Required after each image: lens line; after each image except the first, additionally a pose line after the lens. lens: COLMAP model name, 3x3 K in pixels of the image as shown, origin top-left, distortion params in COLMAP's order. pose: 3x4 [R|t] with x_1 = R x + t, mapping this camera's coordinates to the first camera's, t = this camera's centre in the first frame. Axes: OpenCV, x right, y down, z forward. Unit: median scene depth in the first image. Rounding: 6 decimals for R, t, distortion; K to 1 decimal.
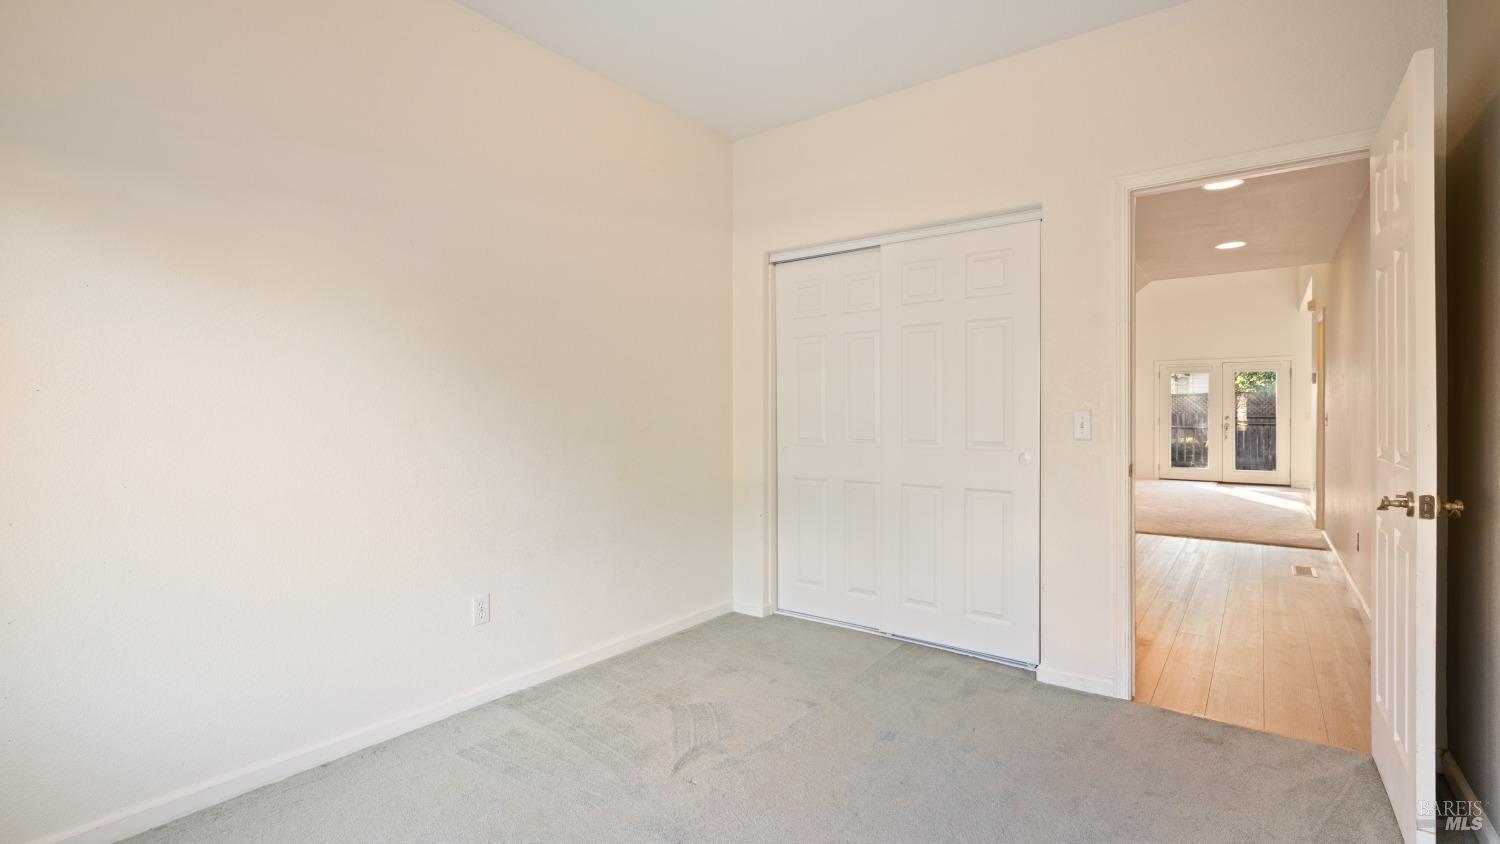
lens RADIAL K [[673.1, 0, 749.8], [0, 673.1, 417.8], [0, 0, 1]] dist [-0.009831, 0.000794]
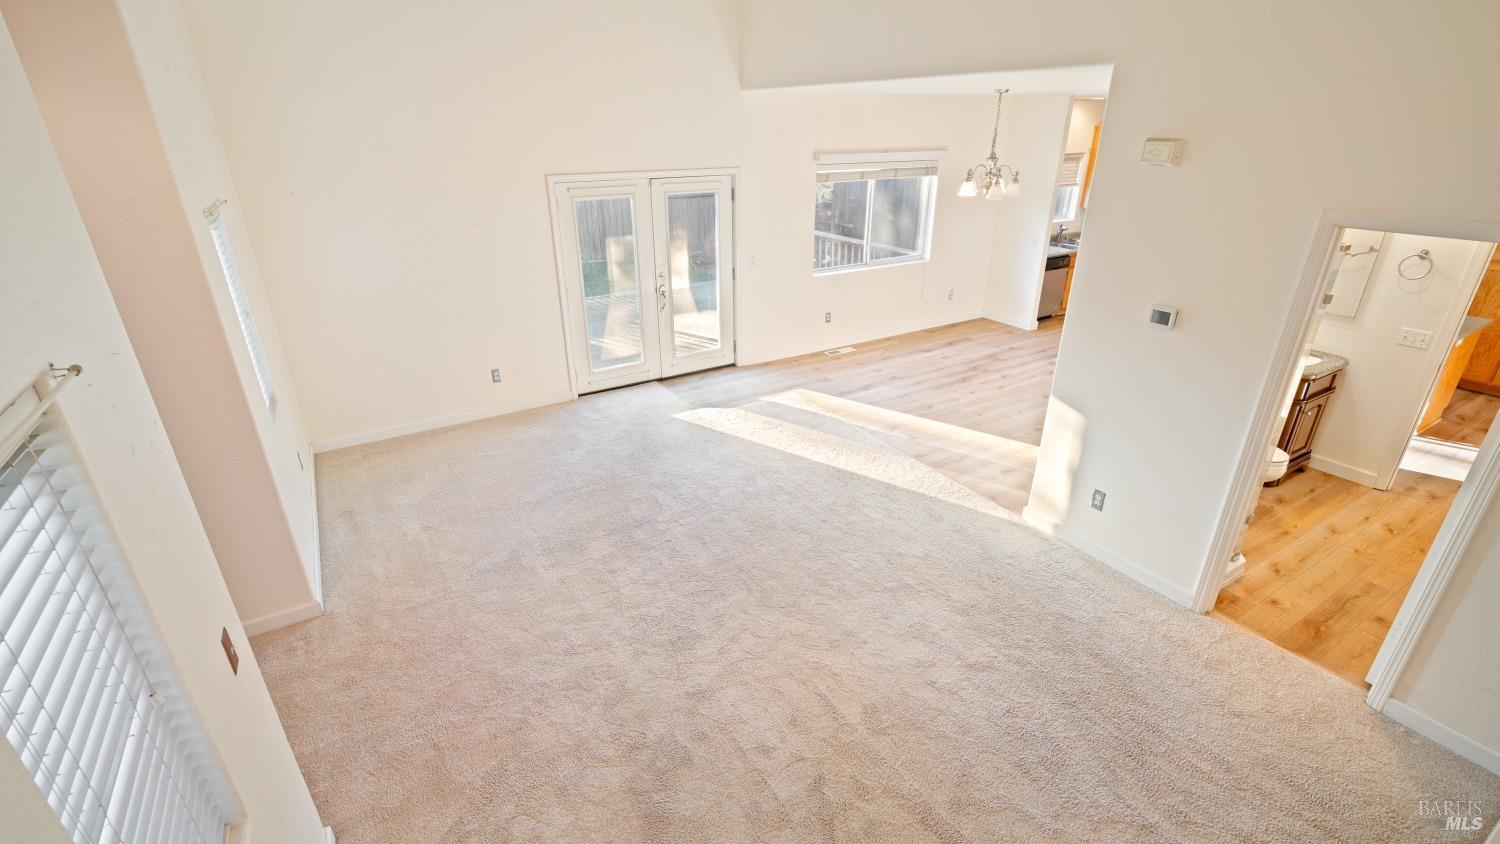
lens RADIAL K [[673.1, 0, 747.0], [0, 673.1, 416.1], [0, 0, 1]] dist [-0.009831, 0.000794]
pose [[0.358138, -0.382194, 0.851860, 0.177860], [0.000761, 0.912498, 0.409079, -0.125312], [-0.933669, -0.145858, 0.327091, 0.689994]]
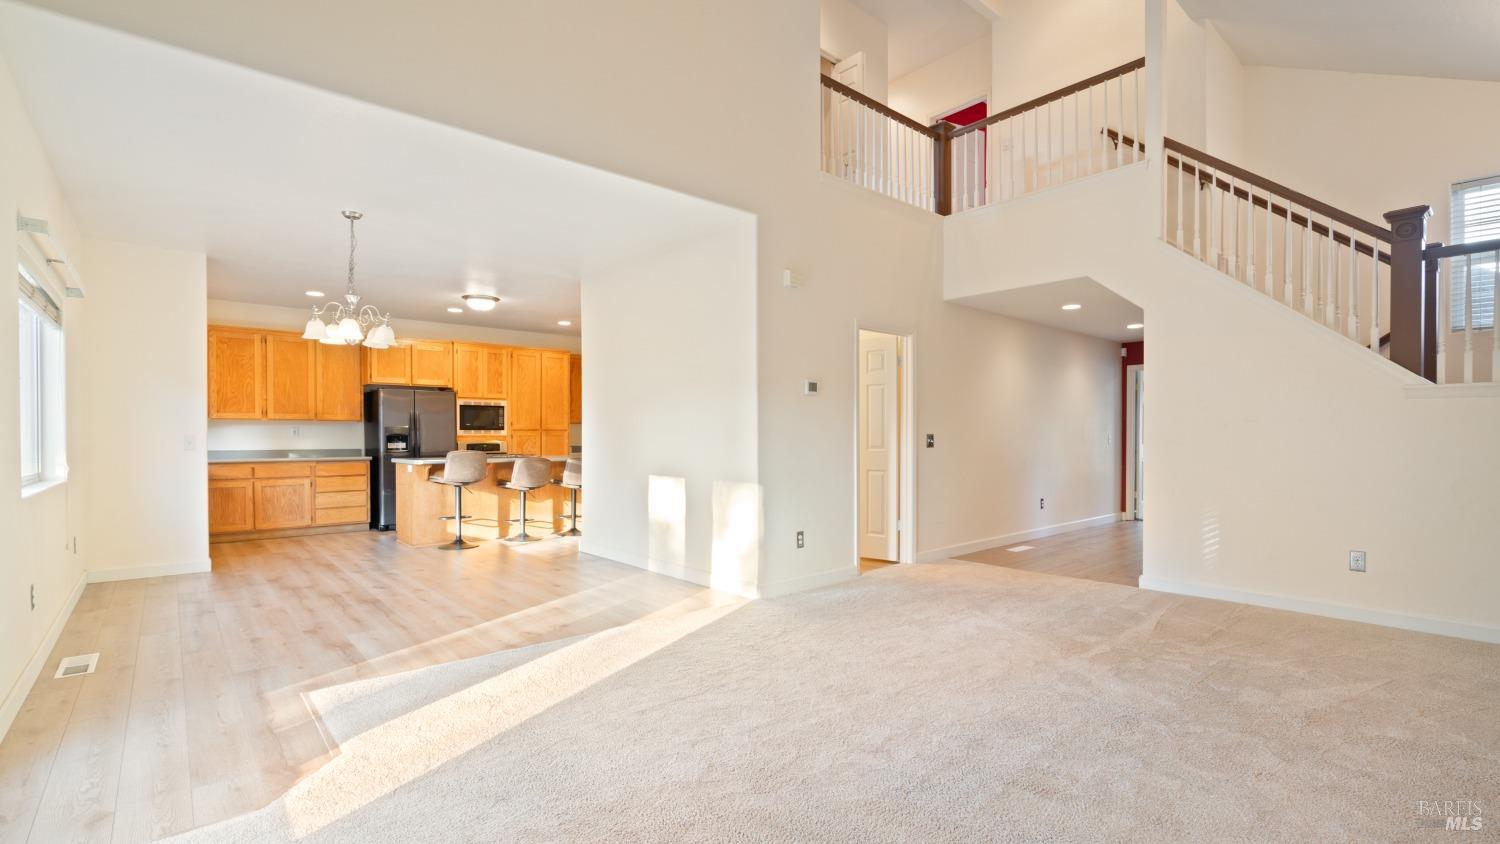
lens RADIAL K [[673.1, 0, 748.0], [0, 673.1, 443.5], [0, 0, 1]] dist [-0.009831, 0.000794]
pose [[-0.977499, -0.011259, 0.210639, 0.465280], [-0.009184, 0.999899, 0.010824, -0.009730], [-0.210740, 0.008646, -0.977504, 1.064333]]
